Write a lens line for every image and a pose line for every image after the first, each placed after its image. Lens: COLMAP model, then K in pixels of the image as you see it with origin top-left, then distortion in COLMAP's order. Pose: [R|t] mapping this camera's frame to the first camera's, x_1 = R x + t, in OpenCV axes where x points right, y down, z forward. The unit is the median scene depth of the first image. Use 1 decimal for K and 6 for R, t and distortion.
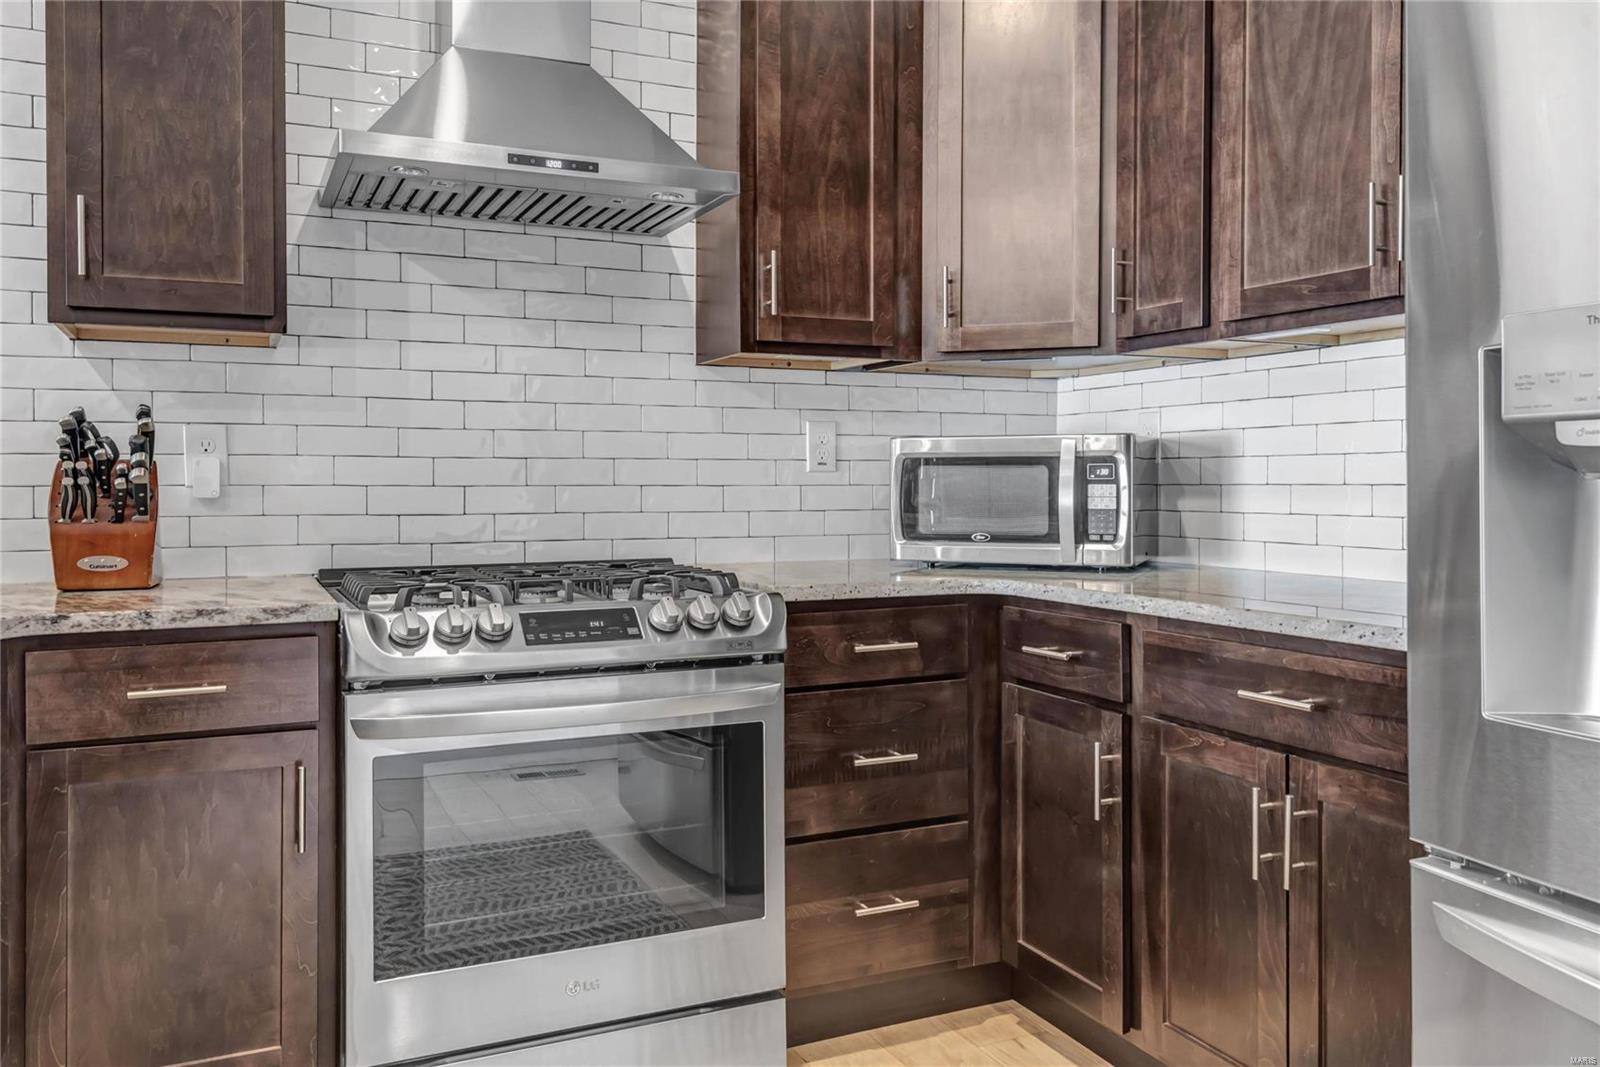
lens RADIAL K [[1255.4, 0, 763.0], [0, 1255.4, 491.8], [0, 0, 1]] dist [0.017348, -0.002325]
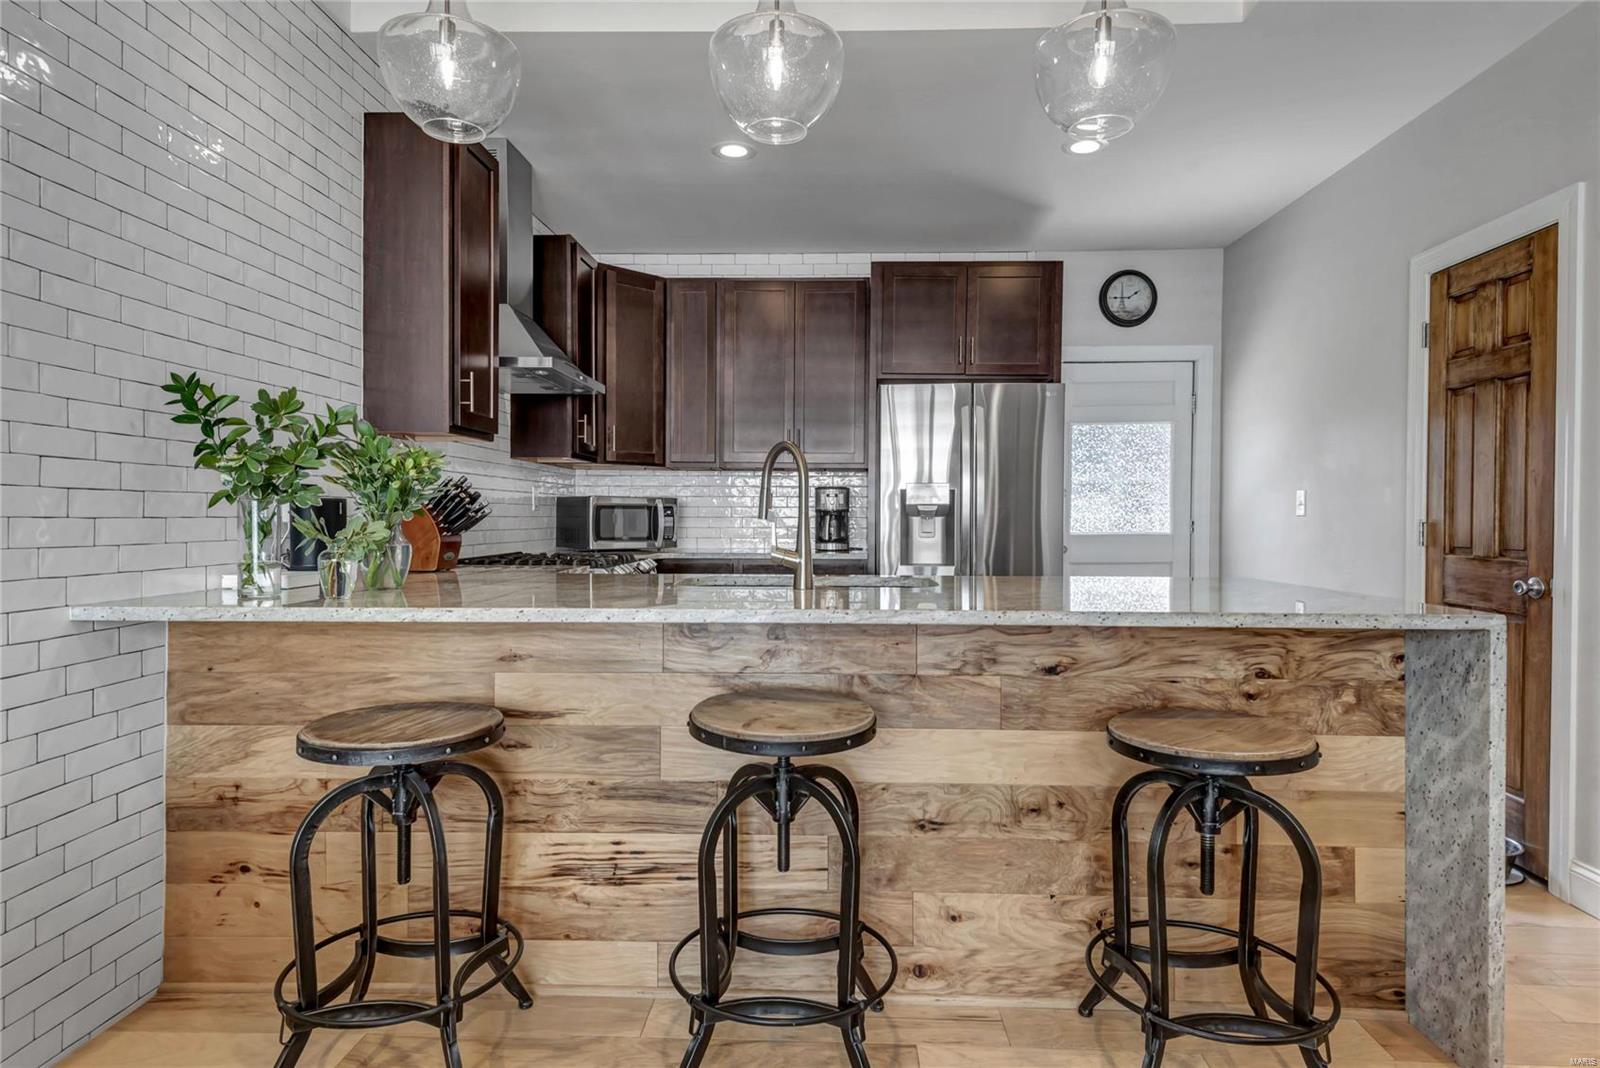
lens RADIAL K [[879.0, 0, 801.6], [0, 879.0, 526.6], [0, 0, 1]] dist [0.042346, -0.026225]
pose [[0.443462, -0.006602, 0.896269, -1.334131], [0.002149, 0.999978, 0.006302, 0.003770], [-0.896290, -0.000869, 0.443467, -0.074785]]
